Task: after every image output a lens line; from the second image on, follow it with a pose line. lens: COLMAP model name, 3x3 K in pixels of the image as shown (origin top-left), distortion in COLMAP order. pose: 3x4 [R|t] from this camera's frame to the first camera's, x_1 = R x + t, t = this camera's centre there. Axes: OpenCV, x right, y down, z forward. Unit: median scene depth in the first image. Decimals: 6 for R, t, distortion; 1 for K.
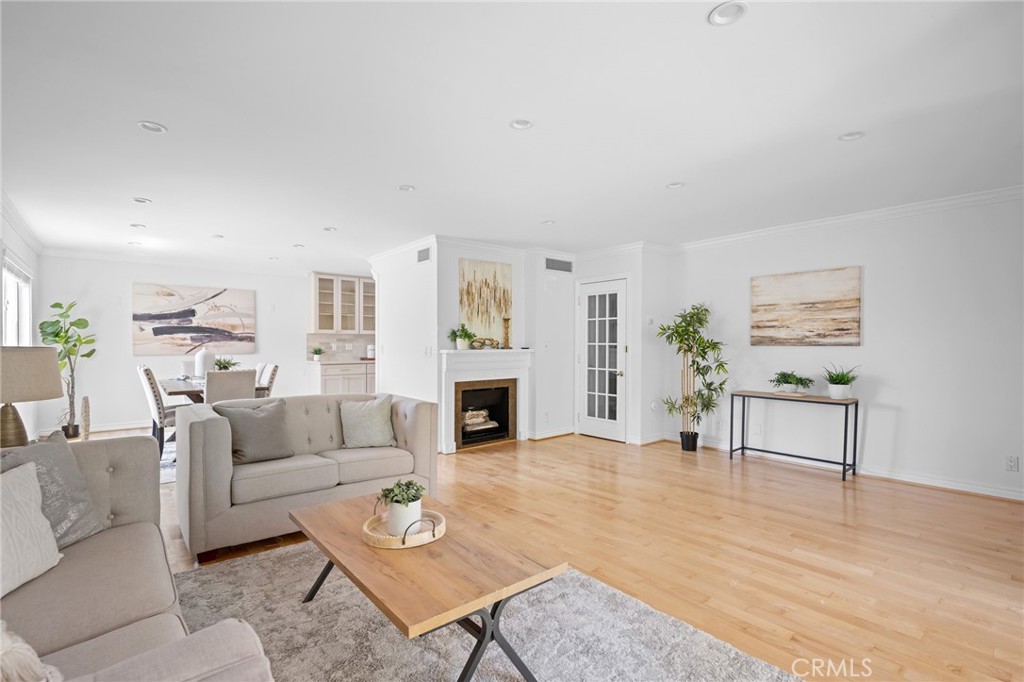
lens RADIAL K [[469.6, 0, 522.4], [0, 469.6, 346.1], [0, 0, 1]] dist [0.003625, 0.000199]
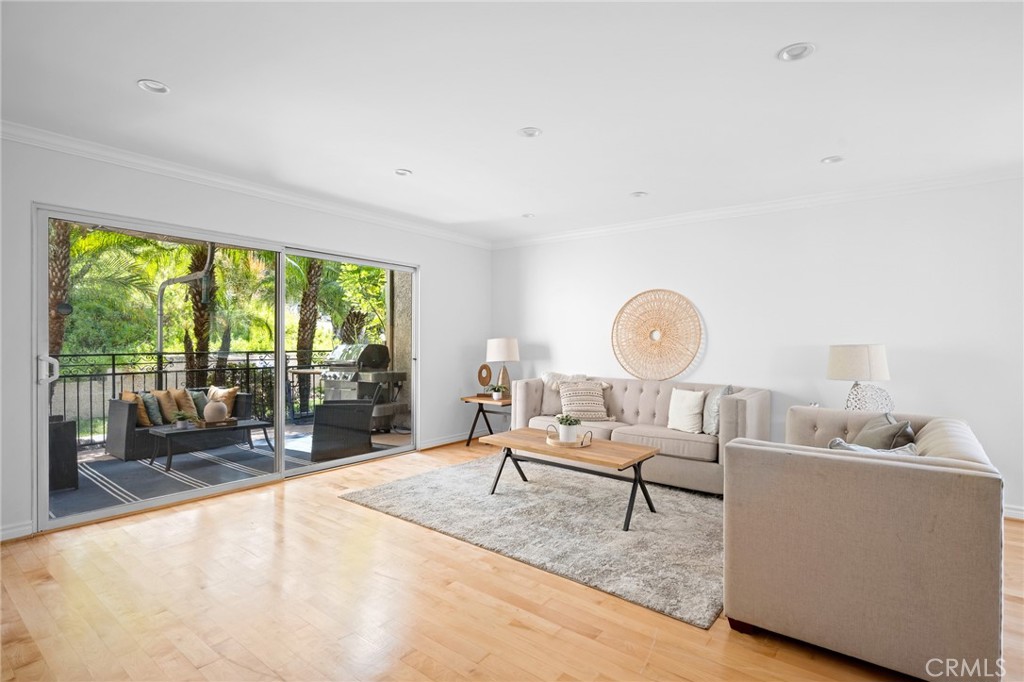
lens RADIAL K [[505.5, 0, 512.0], [0, 505.5, 341.0], [0, 0, 1]] dist [-0.000141, -0.000068]
pose [[-0.982206, -0.006607, -0.187690, 0.106010], [-0.007387, 0.999967, 0.003458, -0.002354], [0.187661, 0.004783, -0.982222, 0.908156]]
